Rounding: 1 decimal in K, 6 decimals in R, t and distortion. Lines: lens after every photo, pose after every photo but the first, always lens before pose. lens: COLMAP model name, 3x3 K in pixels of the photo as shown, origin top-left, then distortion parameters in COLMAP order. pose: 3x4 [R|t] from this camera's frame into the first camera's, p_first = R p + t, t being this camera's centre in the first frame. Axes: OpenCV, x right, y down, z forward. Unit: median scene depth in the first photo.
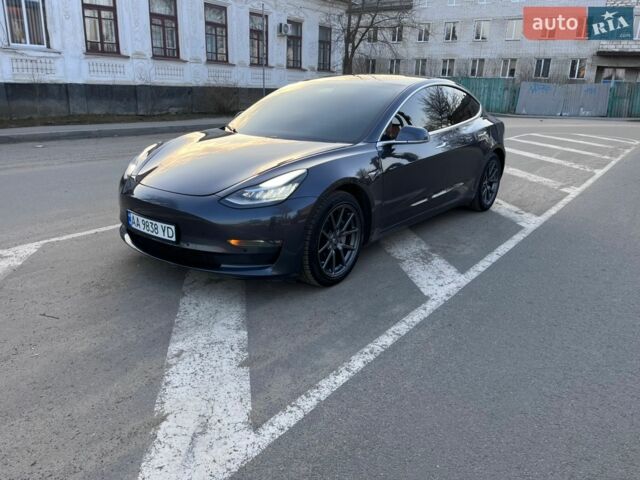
lens RADIAL K [[482.0, 0, 322.9], [0, 482.0, 243.2], [0, 0, 1]] dist [0.069022, -0.088910]
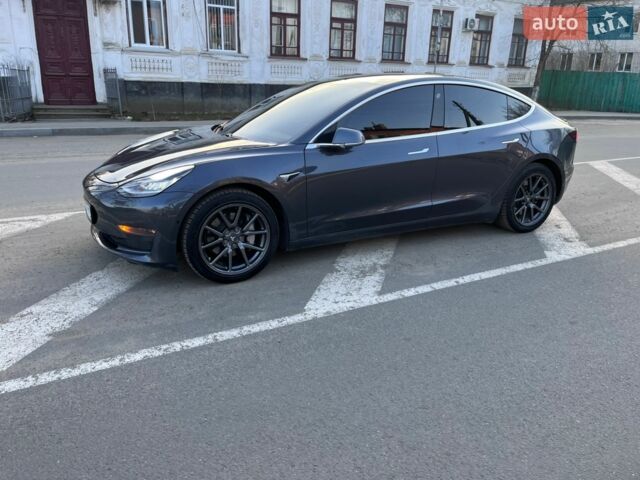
lens RADIAL K [[482.0, 0, 316.5], [0, 482.0, 235.7], [0, 0, 1]] dist [0.069022, -0.088910]
pose [[0.907740, 0.121426, -0.401578, 0.461568], [-0.125754, 0.991938, 0.015675, -0.038875], [0.400243, 0.036271, 0.915691, 0.117902]]
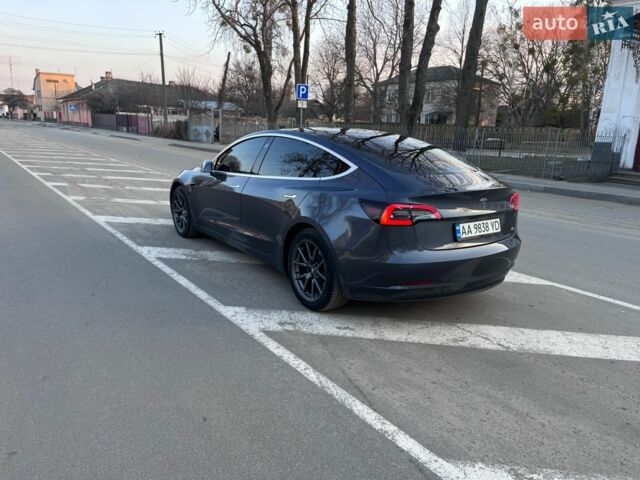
lens RADIAL K [[482.0, 0, 318.3], [0, 482.0, 245.0], [0, 0, 1]] dist [0.069022, -0.088910]
pose [[-0.293517, 0.191893, -0.936496, 1.308563], [-0.334667, 0.897024, 0.288697, -0.482068], [0.895459, 0.398152, -0.199071, 1.494858]]
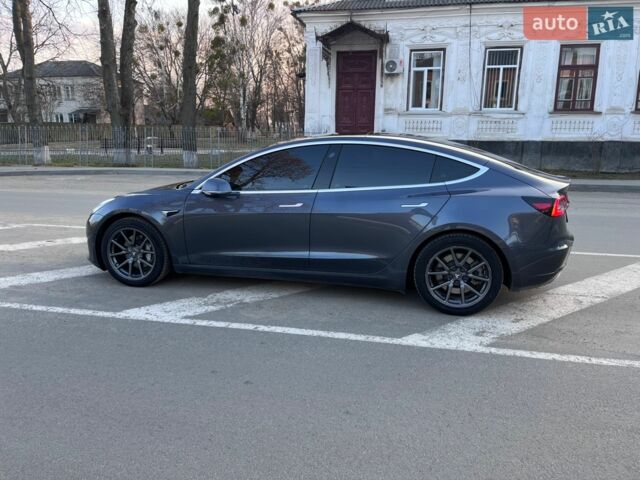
lens RADIAL K [[482.0, 0, 316.9], [0, 482.0, 236.5], [0, 0, 1]] dist [0.069022, -0.088910]
pose [[0.410480, 0.168481, -0.896170, 1.154544], [-0.275146, 0.959861, 0.054427, -0.213089], [0.869368, 0.224236, 0.440361, 0.657550]]
